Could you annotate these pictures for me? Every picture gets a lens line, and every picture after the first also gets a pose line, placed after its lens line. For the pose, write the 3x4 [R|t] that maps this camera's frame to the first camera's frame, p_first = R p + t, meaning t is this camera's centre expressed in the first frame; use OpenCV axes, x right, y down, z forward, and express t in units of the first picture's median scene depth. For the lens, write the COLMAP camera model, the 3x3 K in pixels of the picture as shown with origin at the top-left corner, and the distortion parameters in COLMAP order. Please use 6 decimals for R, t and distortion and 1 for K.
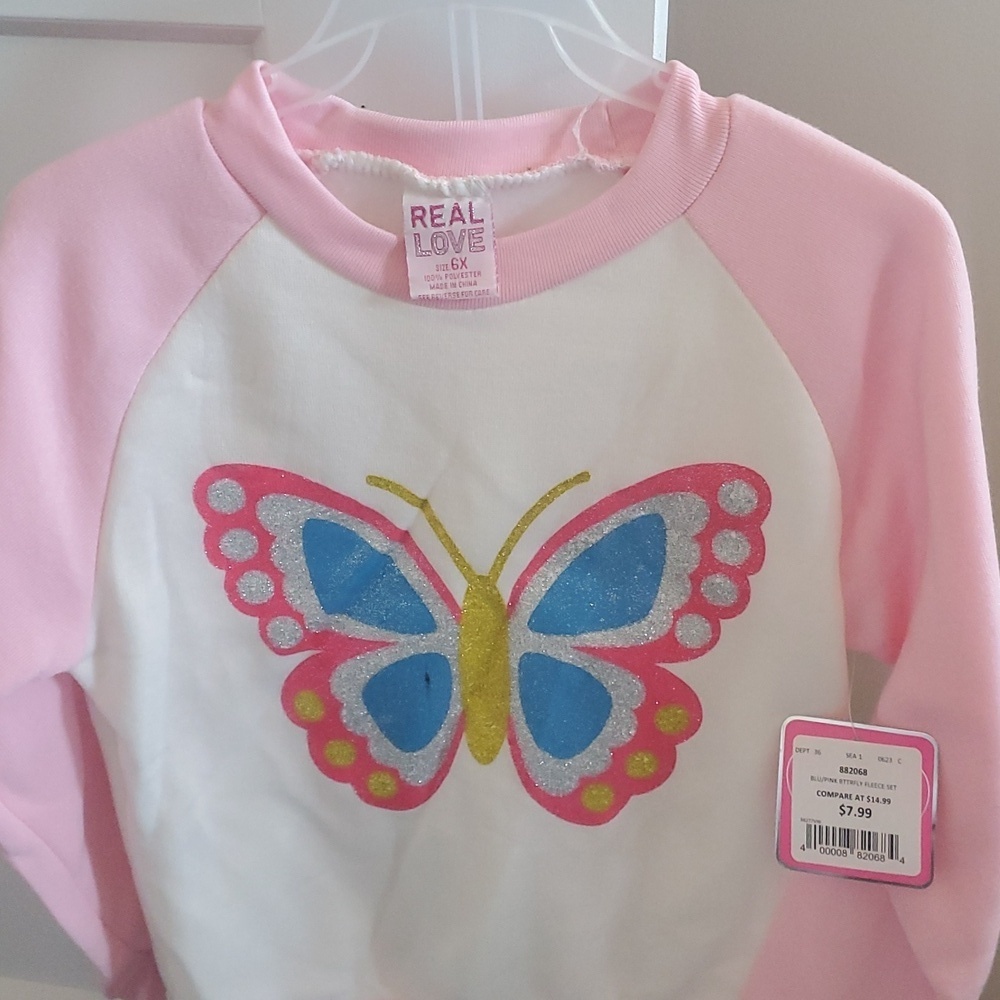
lens RADIAL K [[1404.0, 0, 500.0], [0, 1404.0, 500.0], [0, 0, 1]] dist [0.214625, -0.706151]
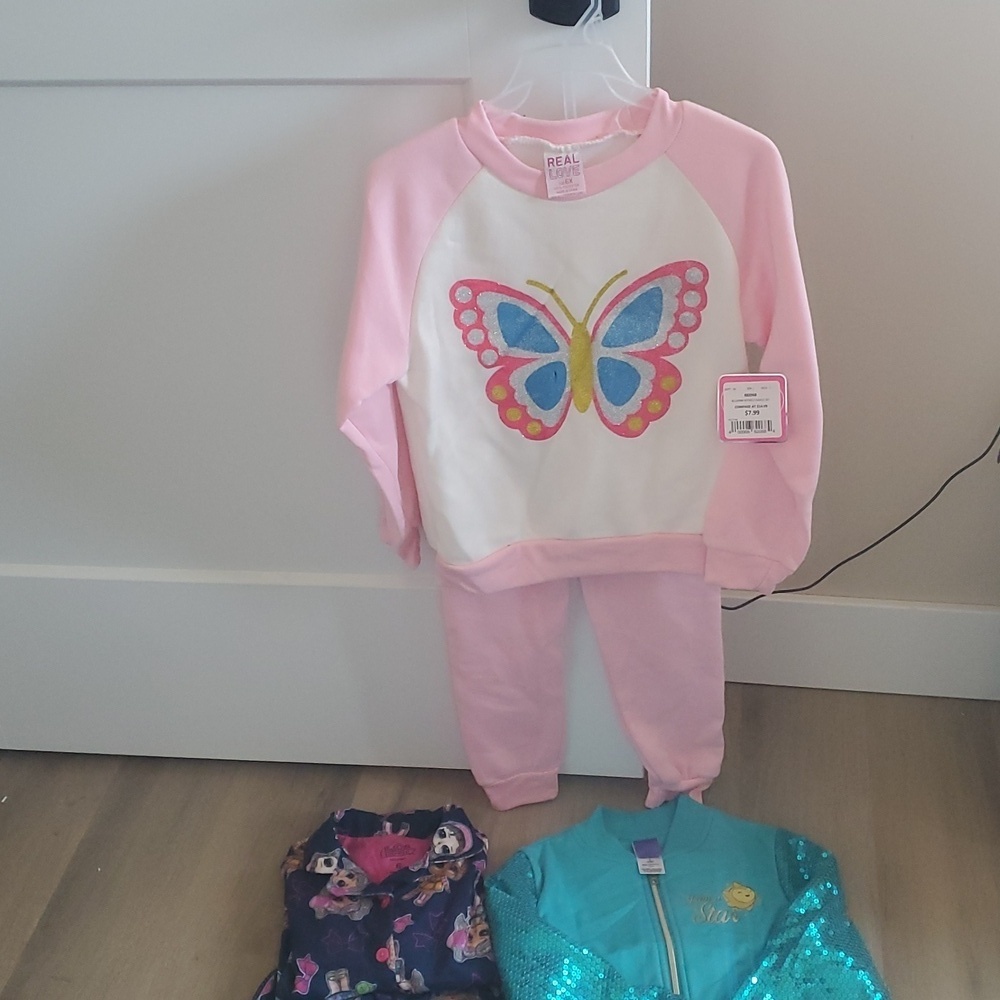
lens RADIAL K [[1404.0, 0, 500.0], [0, 1404.0, 500.0], [0, 0, 1]] dist [0.214625, -0.706151]
pose [[0.994948, -0.086224, 0.051410, -0.276444], [0.079665, 0.989780, 0.118273, 0.058428], [-0.061082, -0.113580, 0.991649, -1.217056]]
